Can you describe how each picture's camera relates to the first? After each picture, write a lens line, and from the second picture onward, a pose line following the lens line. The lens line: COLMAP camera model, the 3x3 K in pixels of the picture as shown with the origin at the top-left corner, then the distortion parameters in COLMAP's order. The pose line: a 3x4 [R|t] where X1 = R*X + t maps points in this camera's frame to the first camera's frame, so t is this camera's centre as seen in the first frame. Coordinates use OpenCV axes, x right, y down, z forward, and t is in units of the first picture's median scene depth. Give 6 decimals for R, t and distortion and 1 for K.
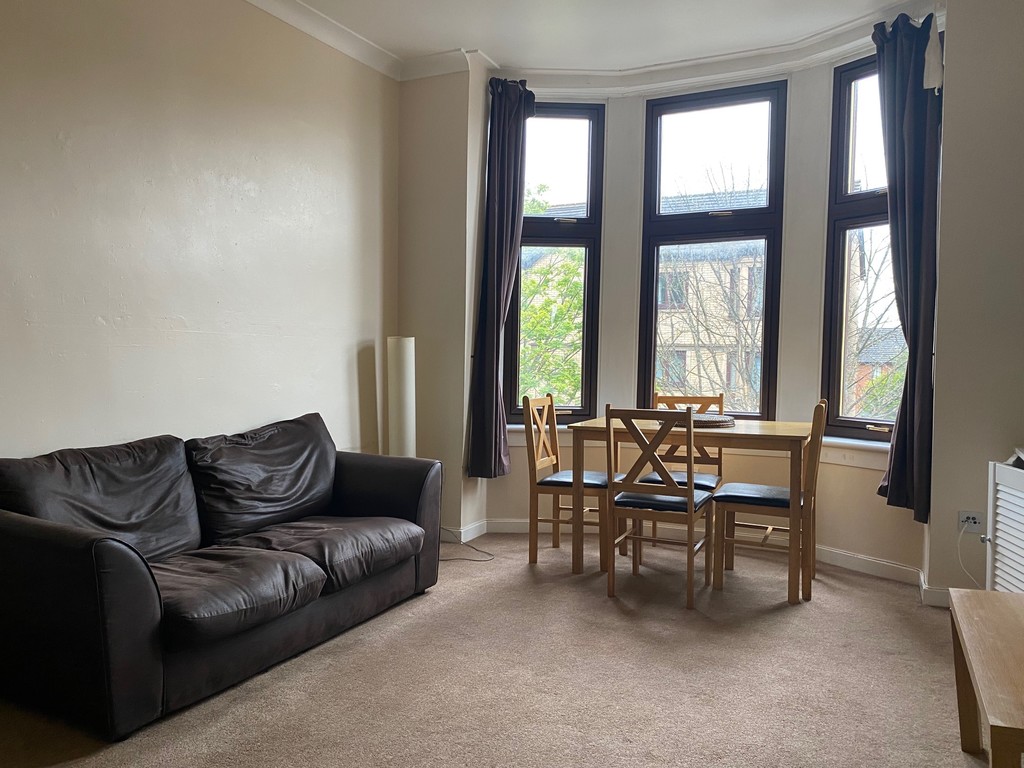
lens RADIAL K [[828.8, 0, 512.0], [0, 828.8, 384.0], [0, 0, 1]] dist [0.074842, -0.062666]
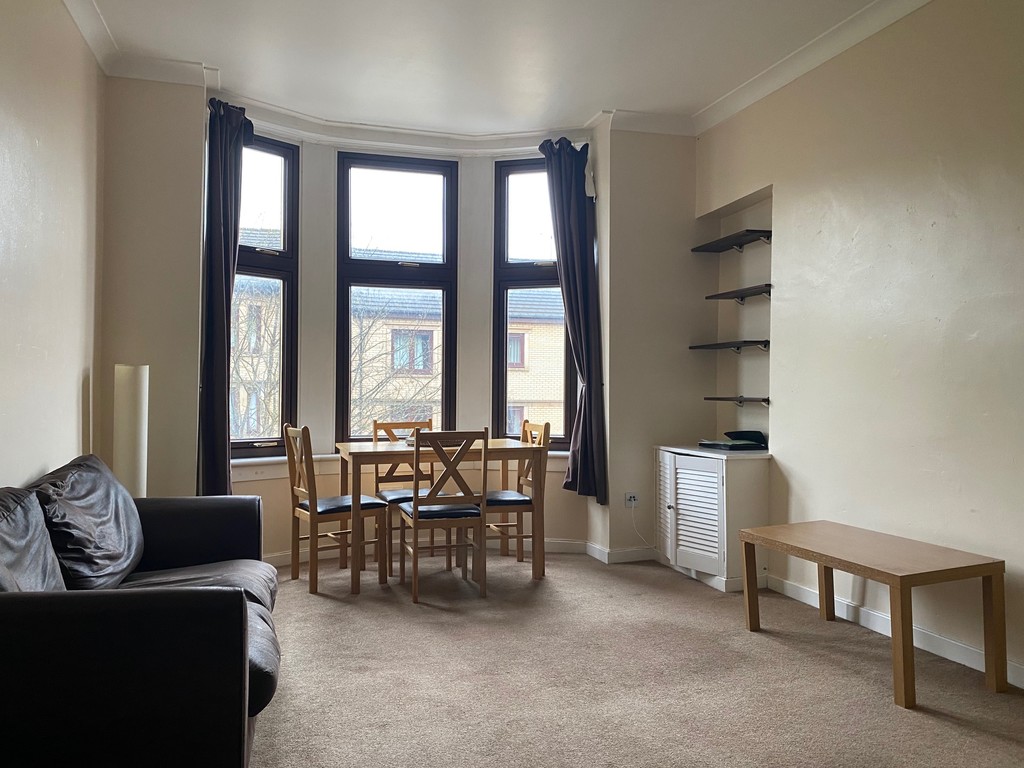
lens RADIAL K [[828.8, 0, 512.0], [0, 828.8, 384.0], [0, 0, 1]] dist [0.074842, -0.062666]
pose [[0.721444, -0.000281, 0.692473, -0.473760], [0.031161, 0.999000, -0.032058, 0.003759], [-0.691772, 0.044706, 0.720731, 0.086750]]
